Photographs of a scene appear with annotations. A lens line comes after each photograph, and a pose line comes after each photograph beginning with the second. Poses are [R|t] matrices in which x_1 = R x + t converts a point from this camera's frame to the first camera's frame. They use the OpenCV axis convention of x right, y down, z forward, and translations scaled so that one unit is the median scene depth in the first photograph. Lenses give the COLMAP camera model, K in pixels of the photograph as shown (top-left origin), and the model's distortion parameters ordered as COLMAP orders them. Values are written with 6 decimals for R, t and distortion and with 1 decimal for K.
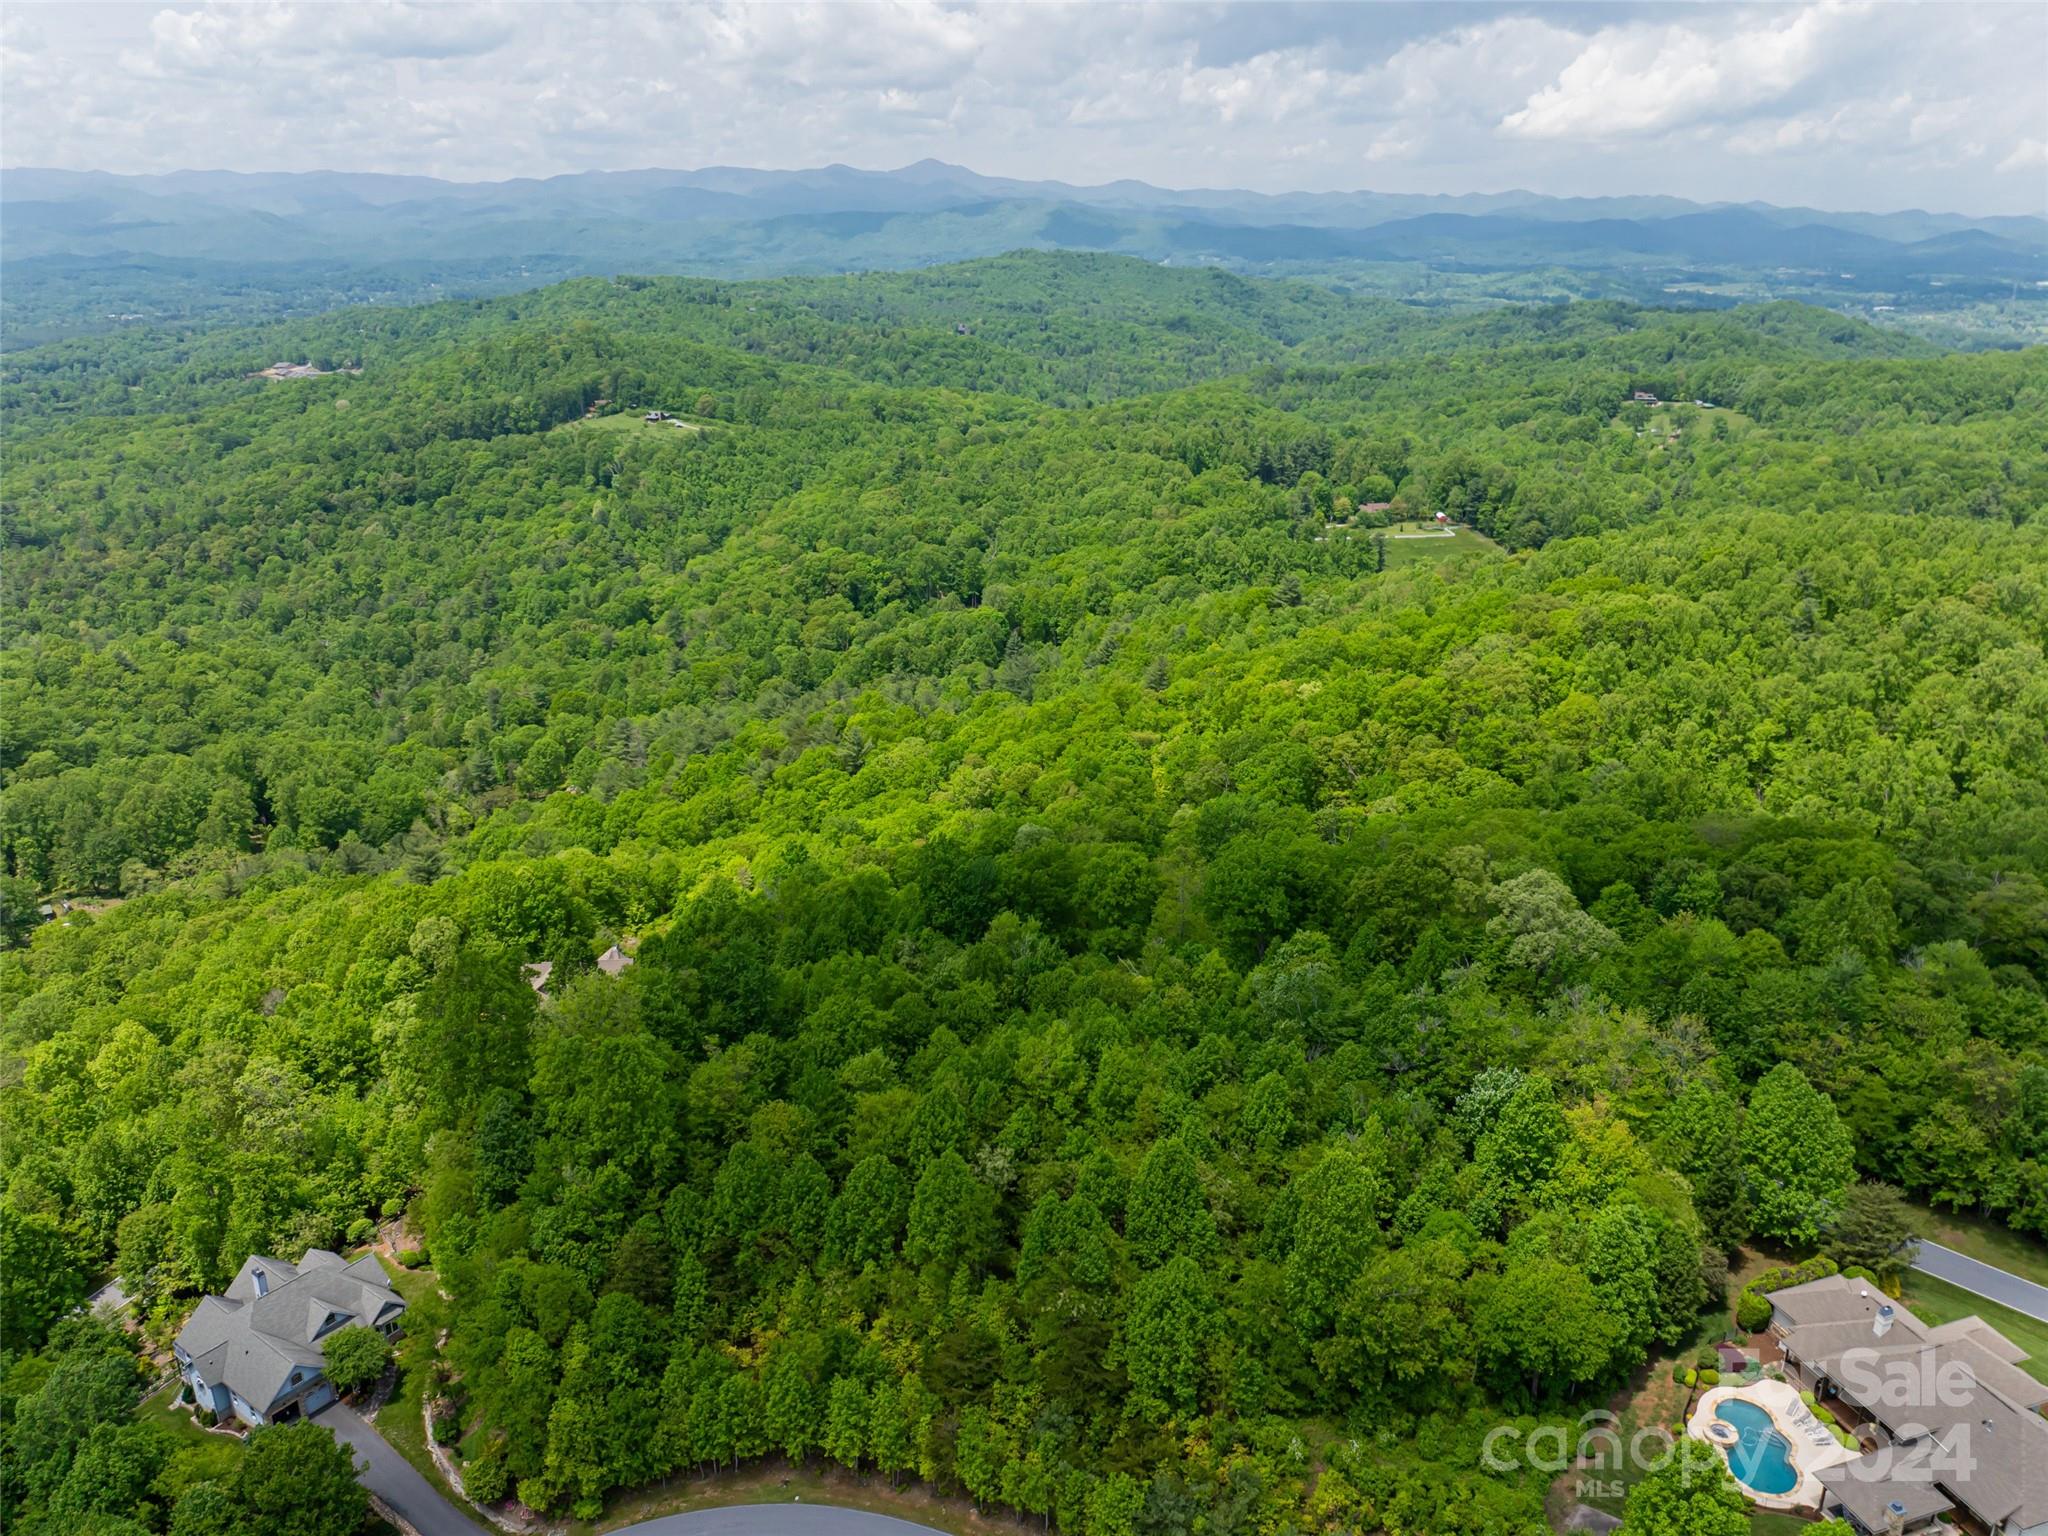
lens RADIAL K [[1555.0, 0, 1034.6], [0, 1555.0, 759.4], [0, 0, 1]] dist [-0.049387, 0.017078]
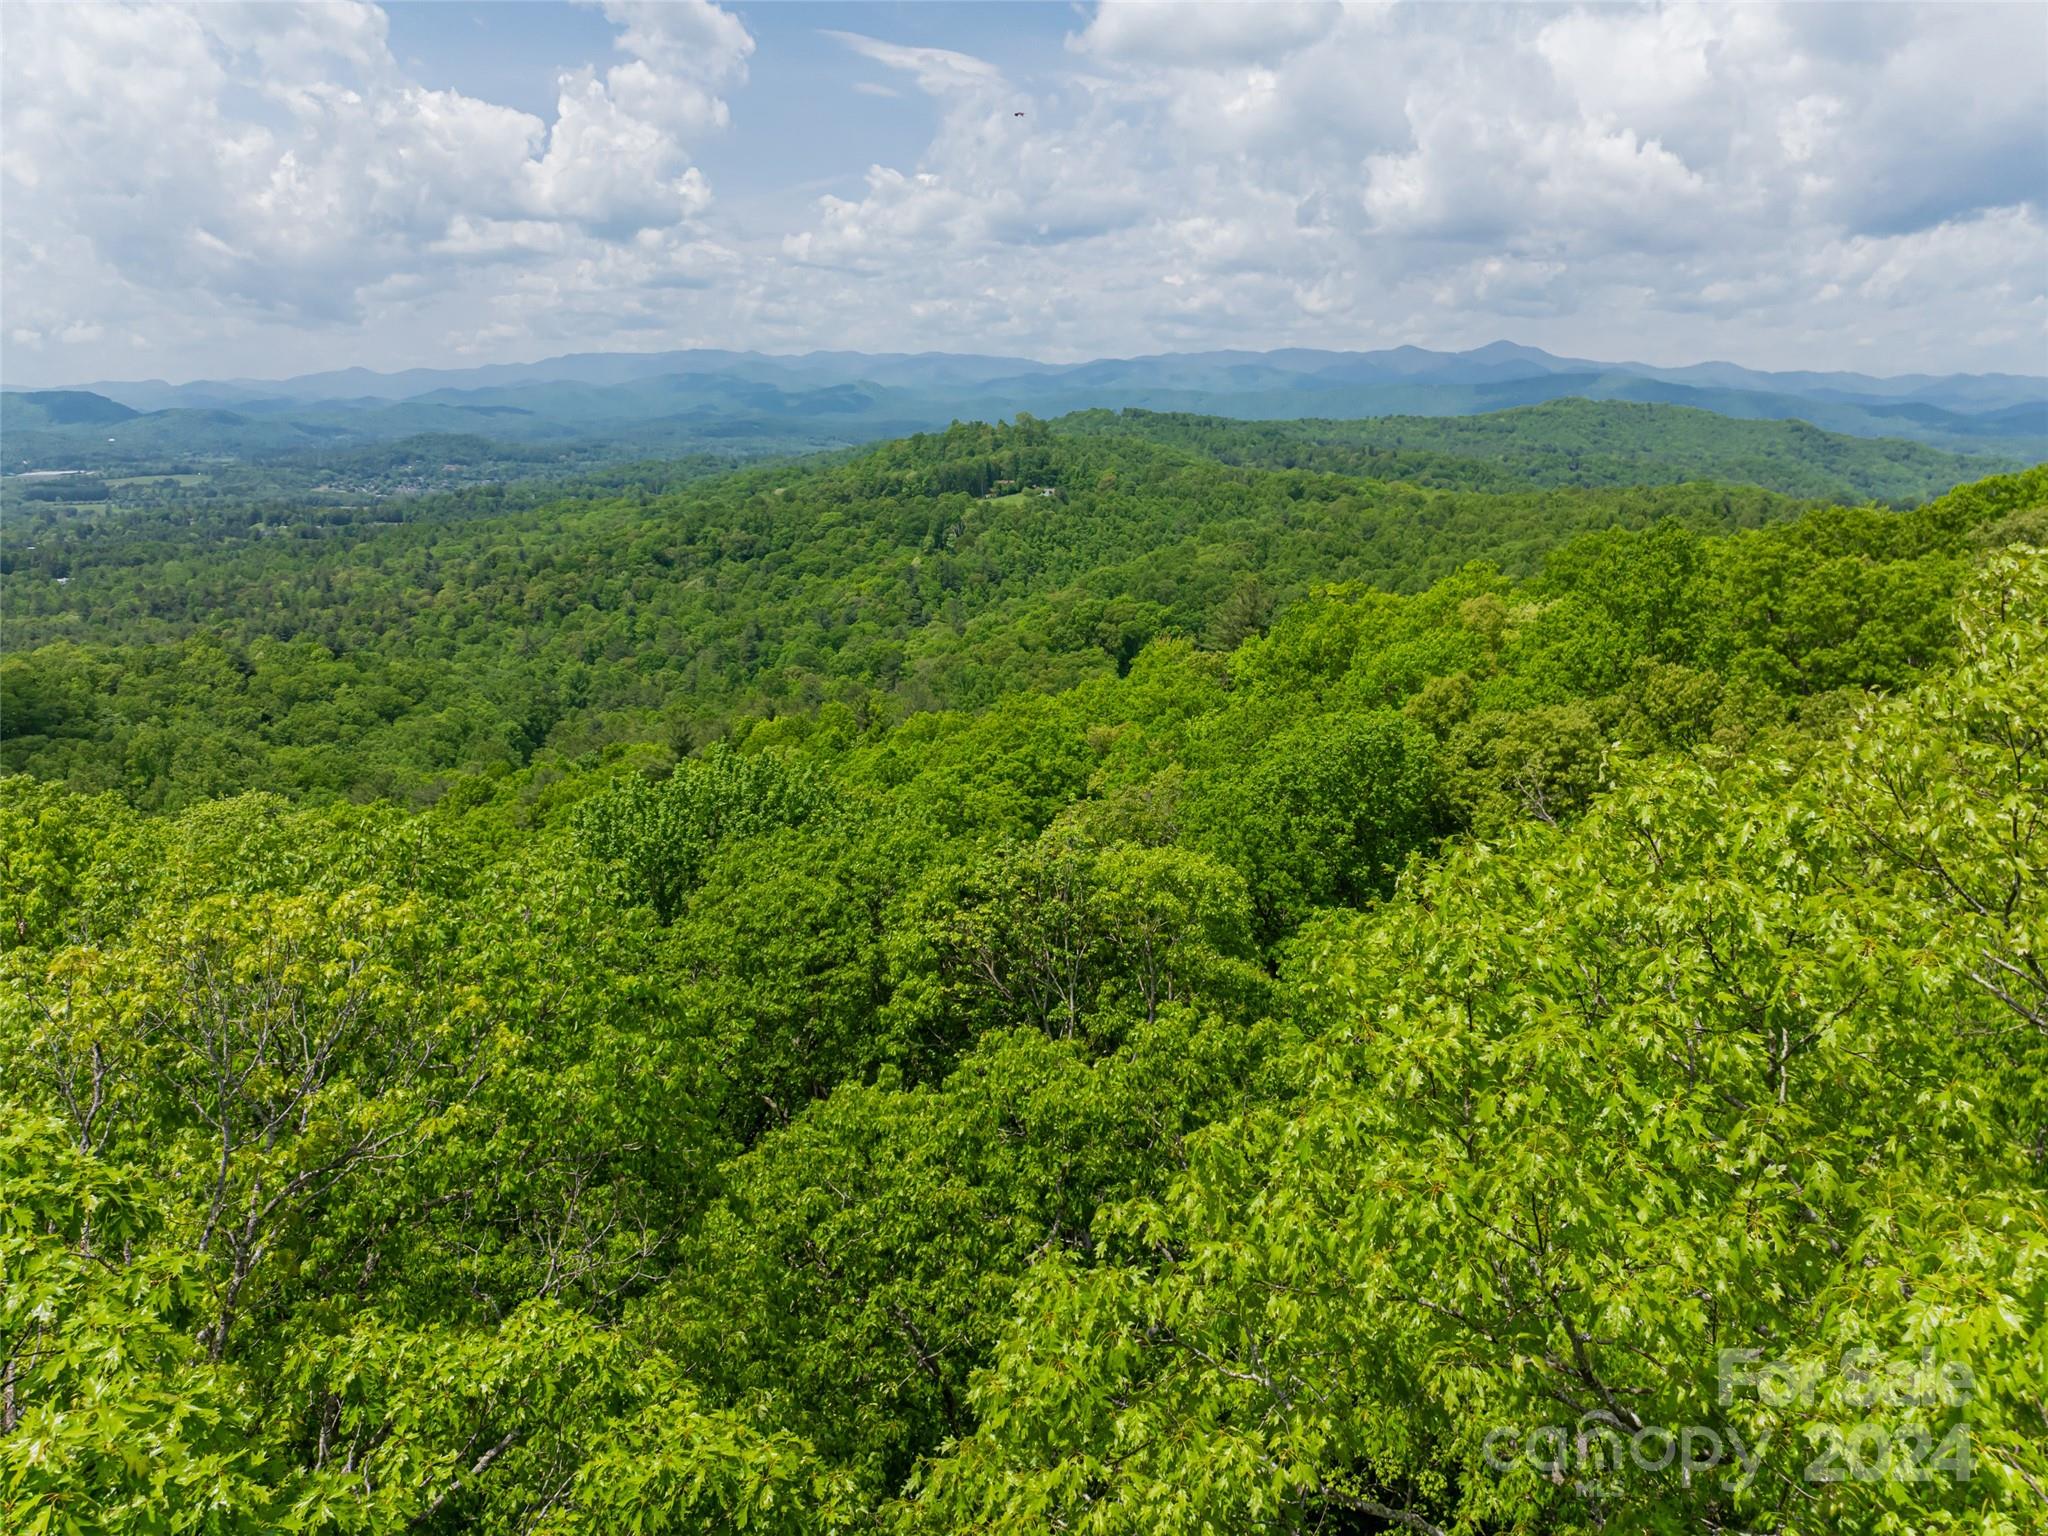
lens RADIAL K [[1555.0, 0, 1031.2], [0, 1555.0, 760.0], [0, 0, 1]] dist [-0.049387, 0.017078]
pose [[0.938107, 0.080123, -0.336951, 0.083157], [-0.116749, 0.989089, -0.089847, 0.012982], [0.326075, 0.123625, 0.937226, 0.284652]]
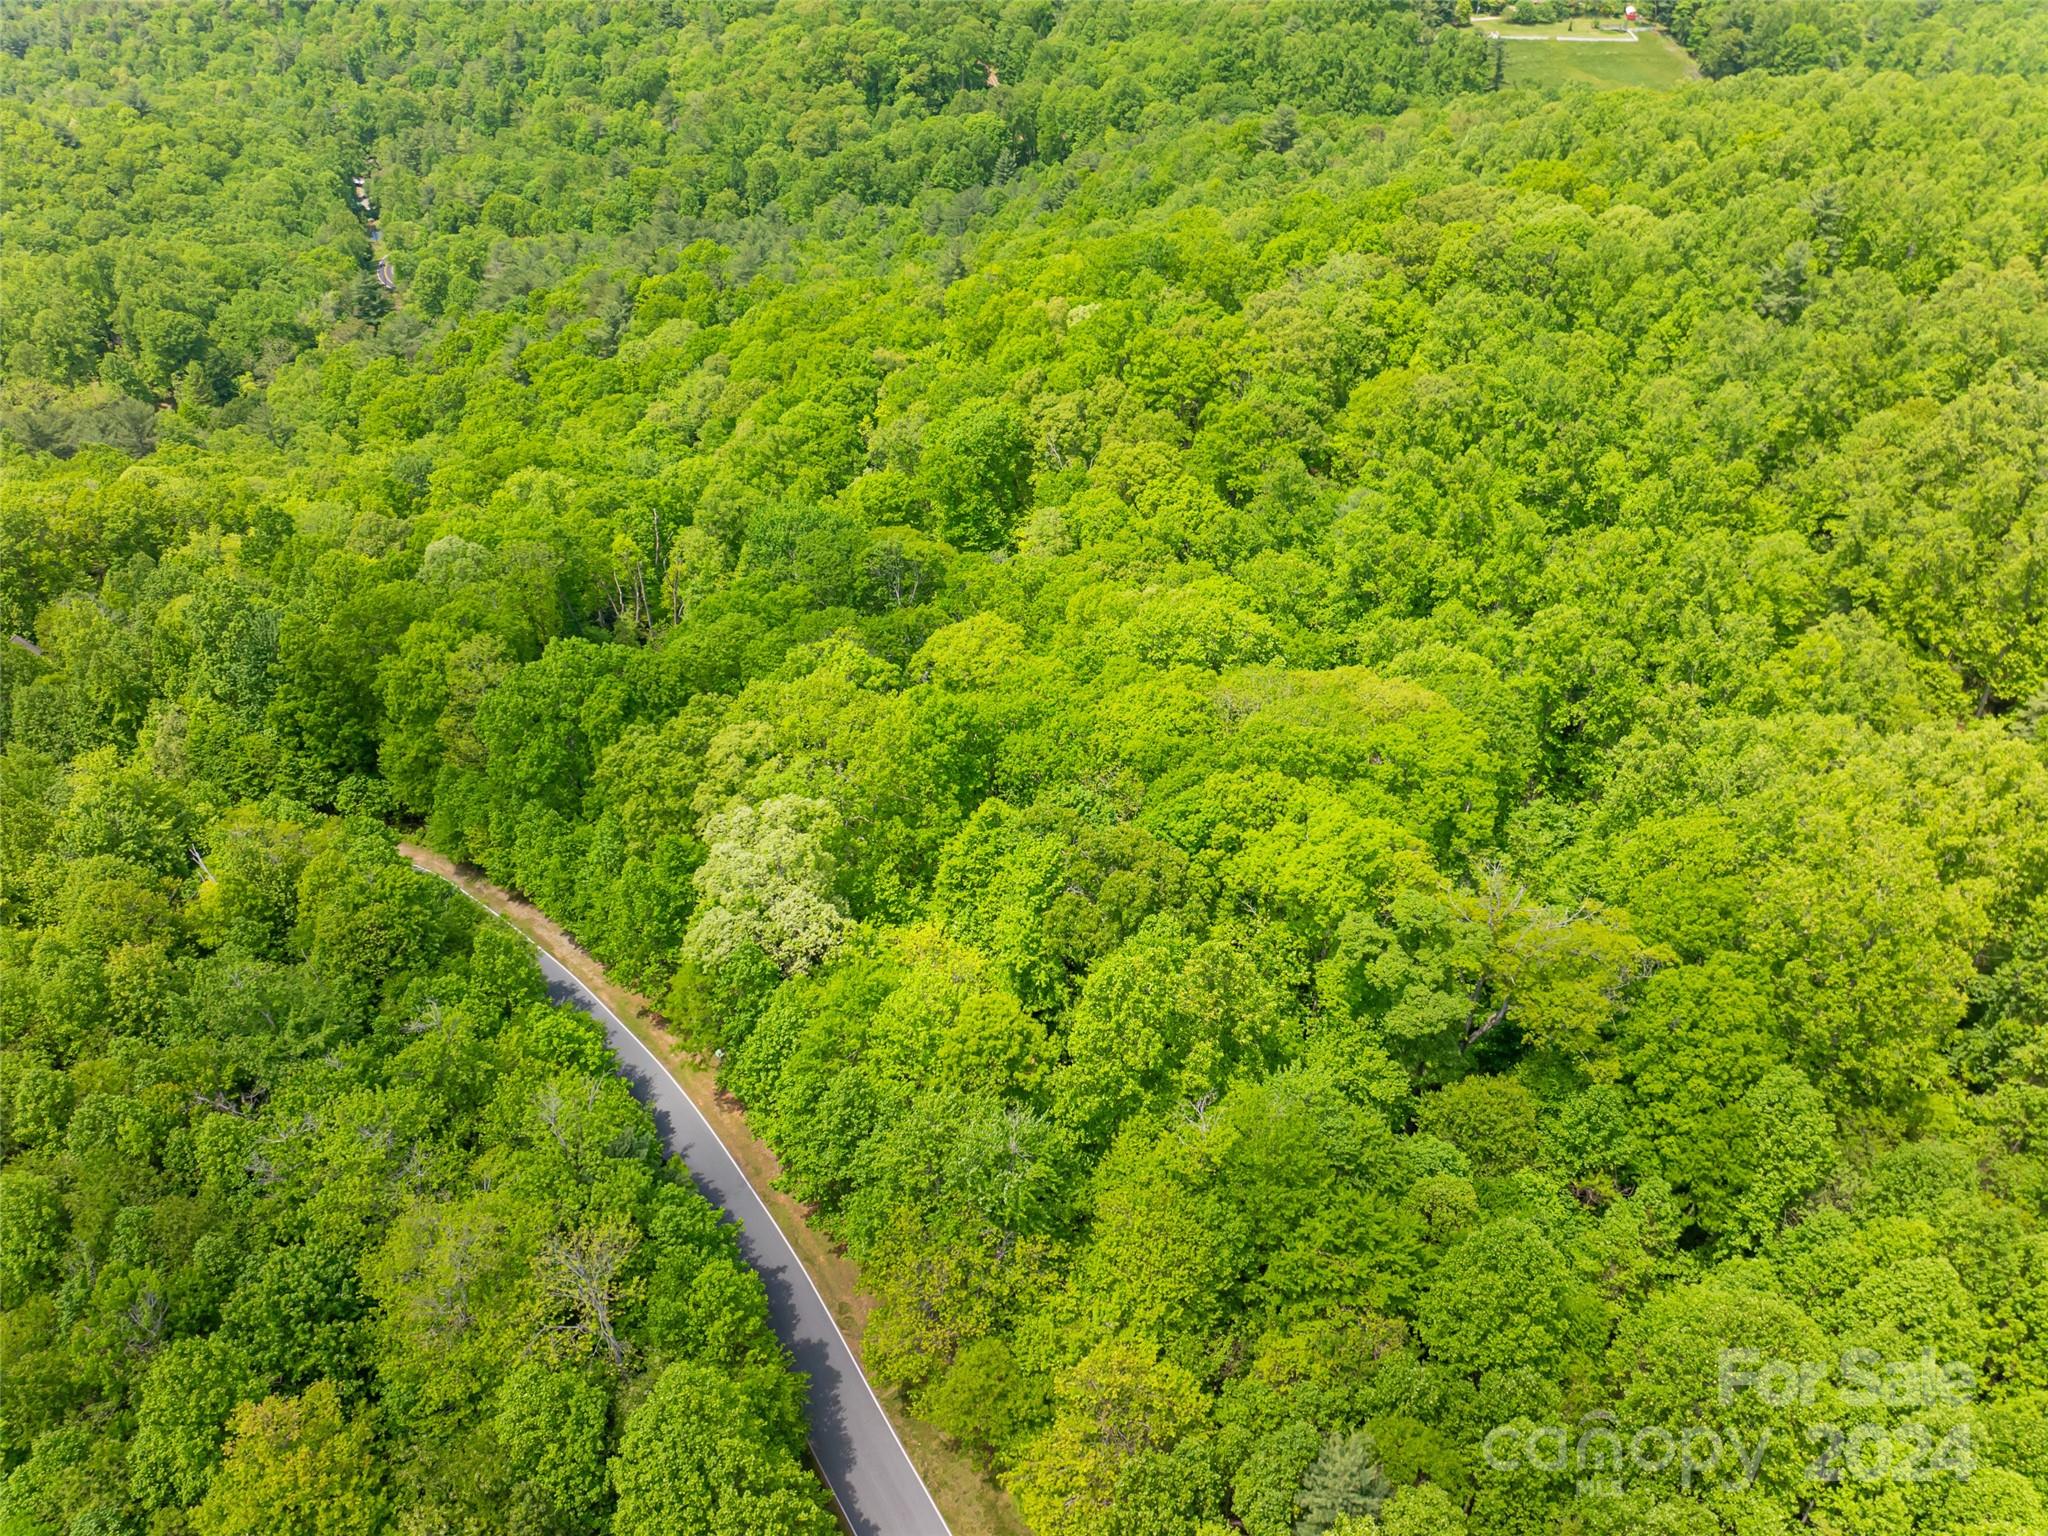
lens RADIAL K [[1555.0, 0, 1036.6], [0, 1555.0, 752.5], [0, 0, 1]] dist [-0.049387, 0.017078]
pose [[0.982330, 0.115880, -0.146969, 0.126613], [-0.062152, 0.942682, 0.327853, -0.039034], [0.176536, -0.312925, 0.933227, 0.106724]]
